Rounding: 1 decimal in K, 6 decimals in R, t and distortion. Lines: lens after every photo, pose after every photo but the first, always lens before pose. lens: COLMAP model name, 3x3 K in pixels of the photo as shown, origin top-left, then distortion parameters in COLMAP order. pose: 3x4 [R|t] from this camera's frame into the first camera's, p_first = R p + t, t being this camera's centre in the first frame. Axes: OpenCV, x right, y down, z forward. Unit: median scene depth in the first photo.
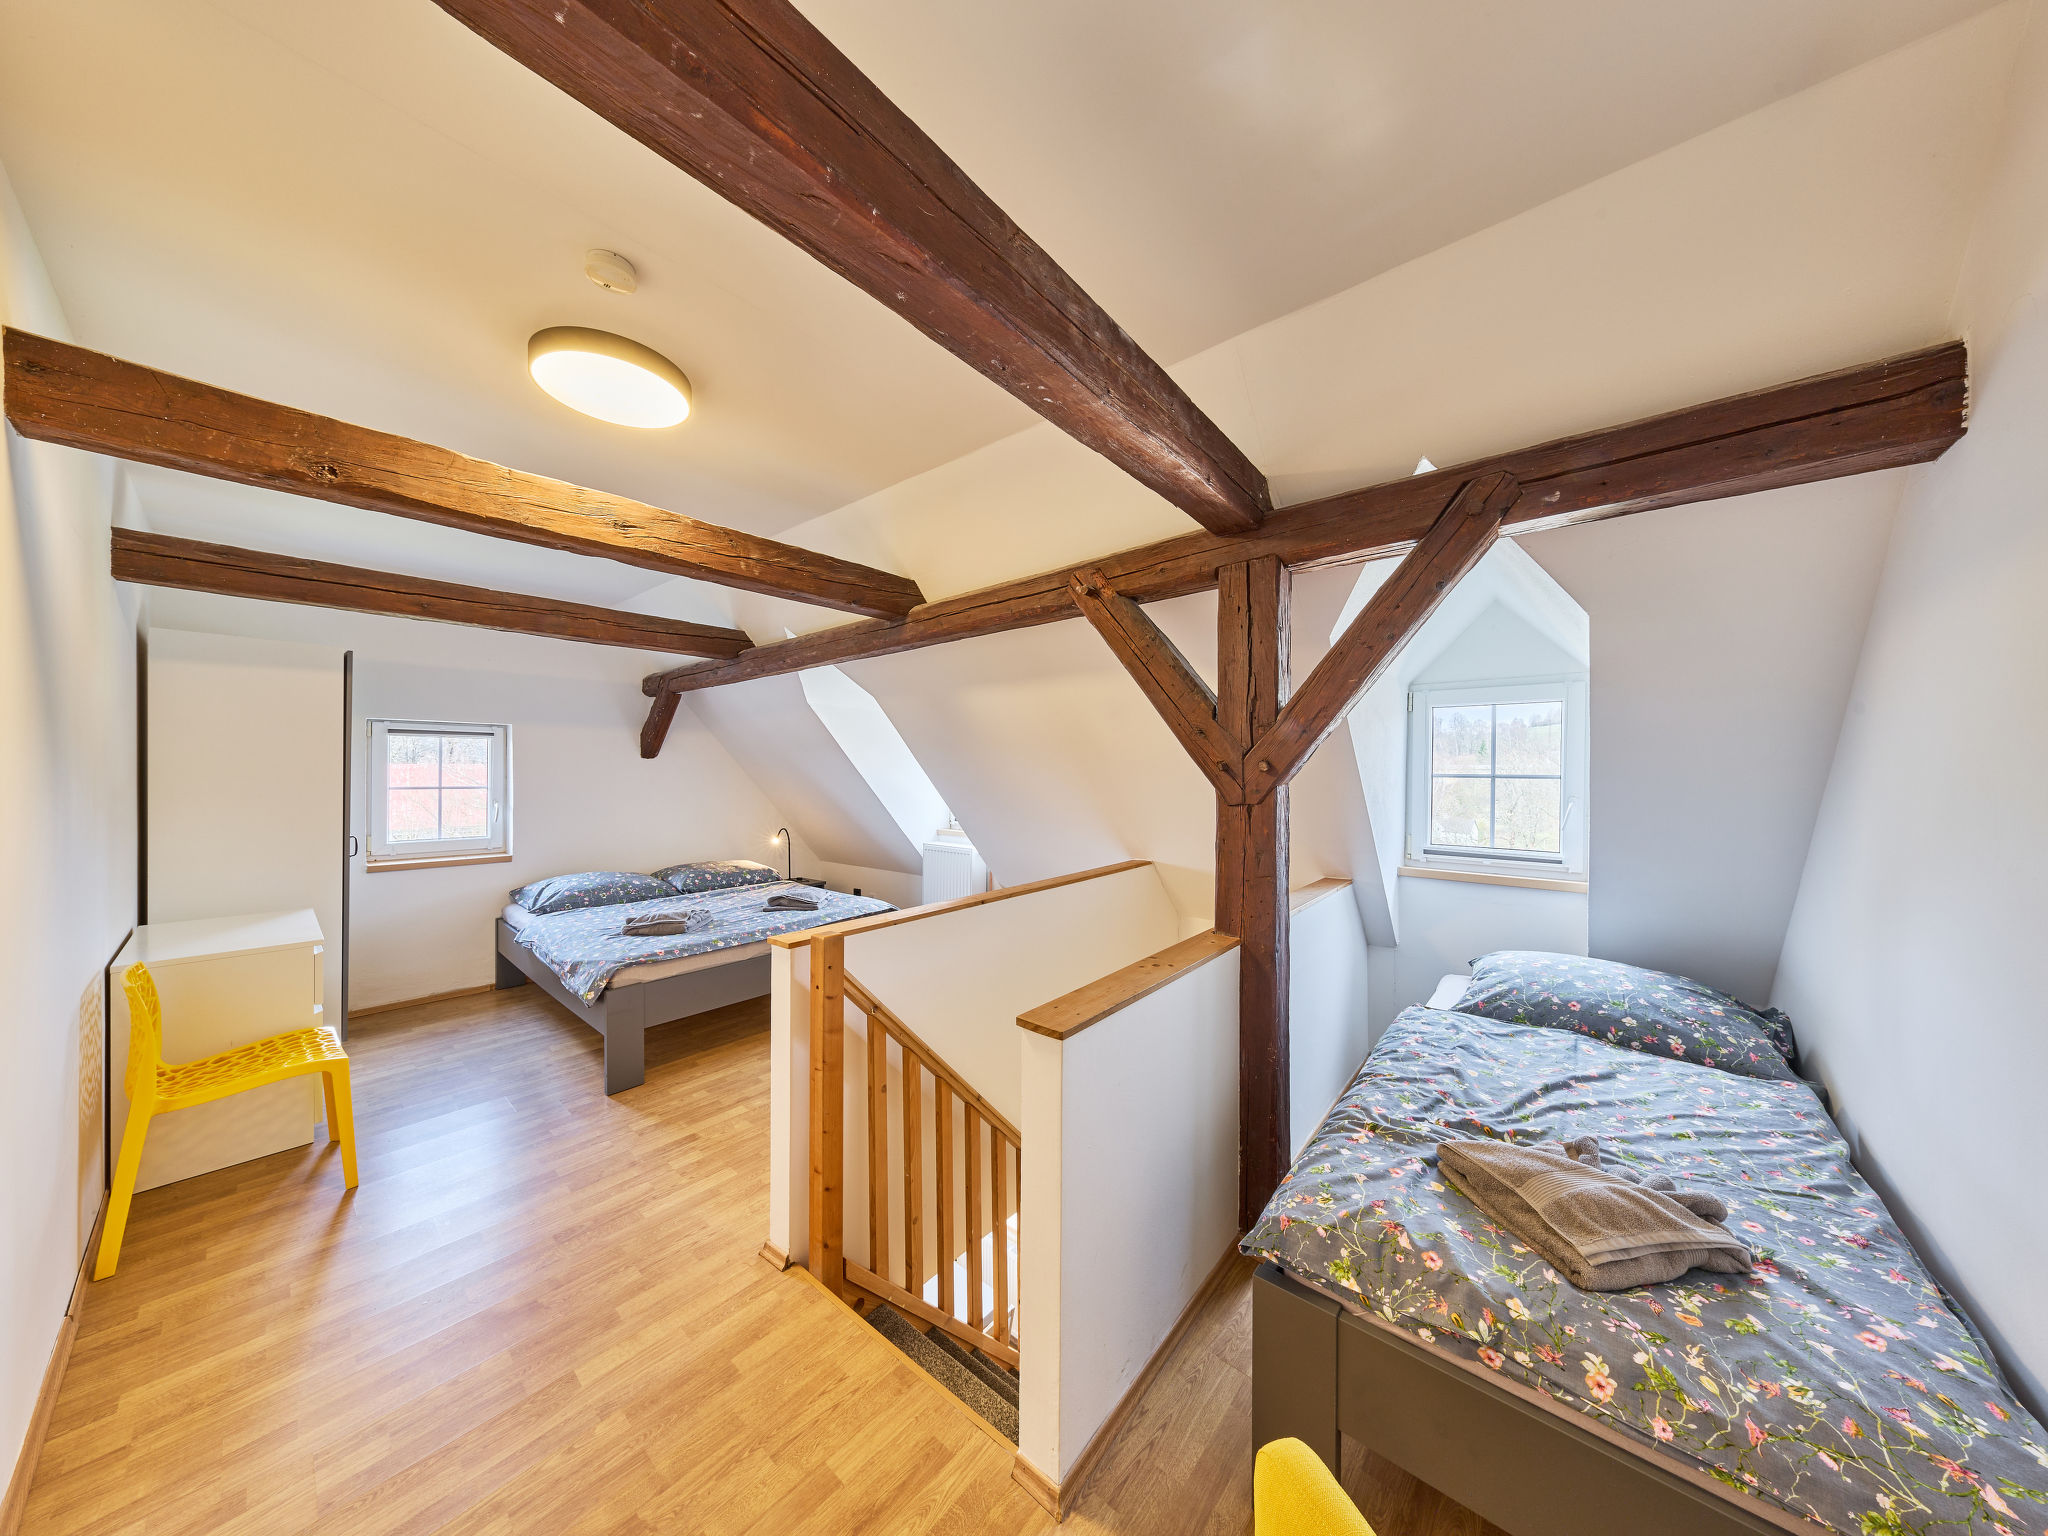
lens RADIAL K [[661.7, 0, 1031.5], [0, 661.7, 766.5], [0, 0, 1]] dist [0.001037, 0.000022]
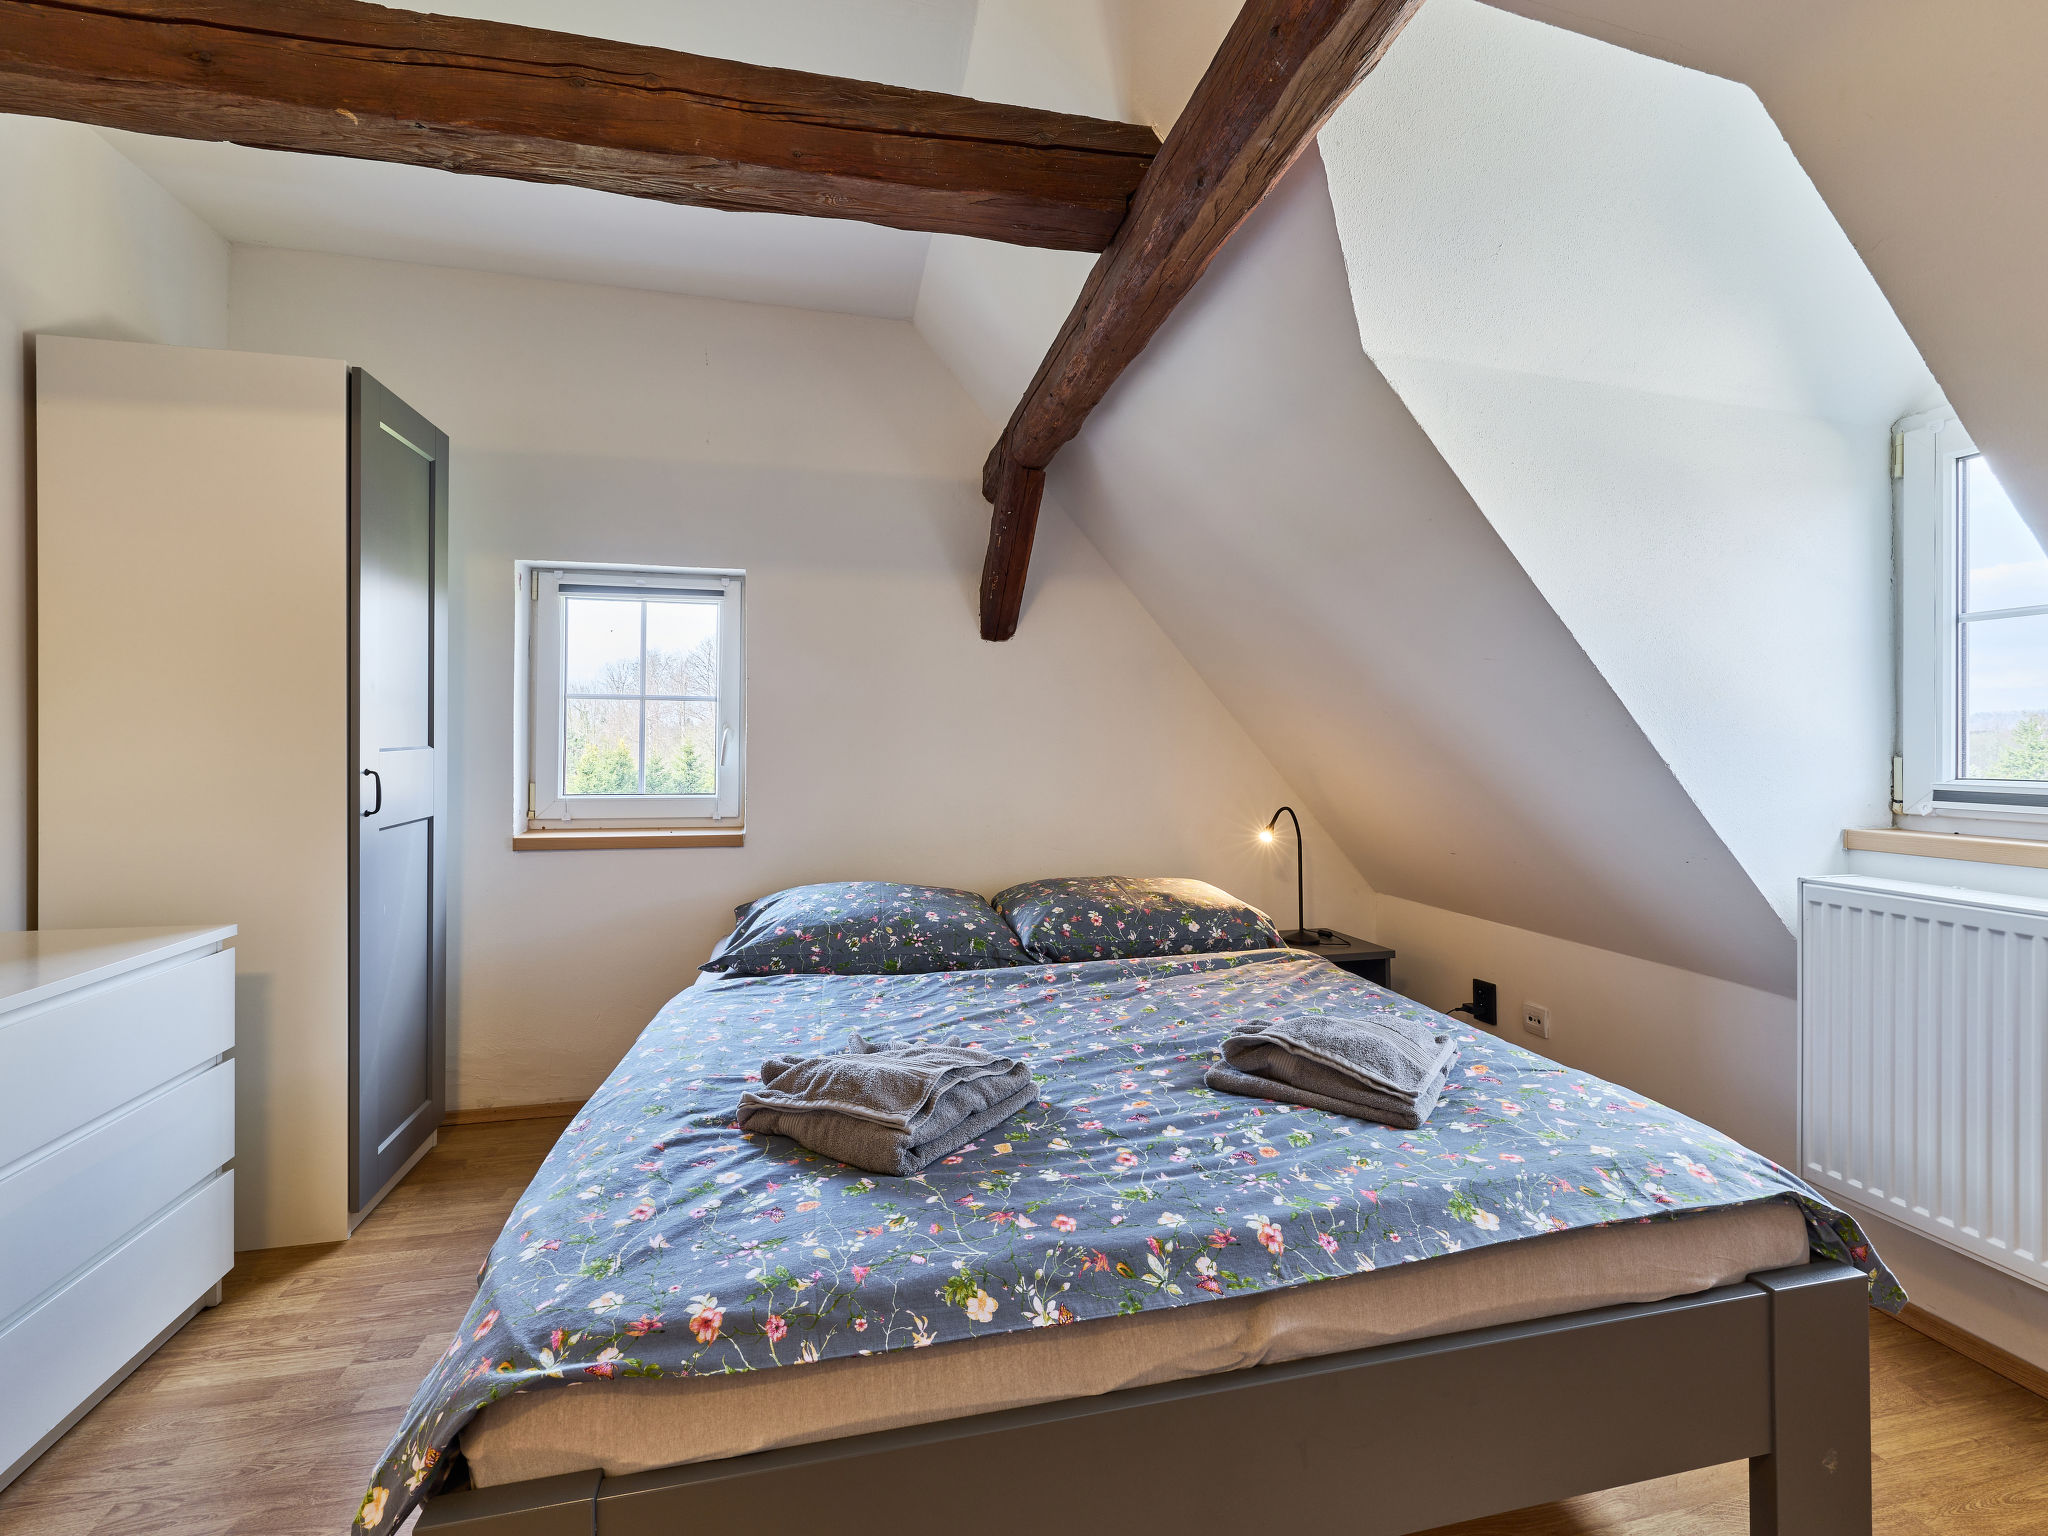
lens RADIAL K [[880.2, 0, 1024.3], [0, 880.2, 745.6], [0, 0, 1]] dist [0.001118, 0.000078]
pose [[0.792656, -0.004852, -0.609649, -0.215823], [0.007394, 0.999971, 0.001656, 0.067015], [0.609624, -0.005820, 0.792669, 0.593054]]
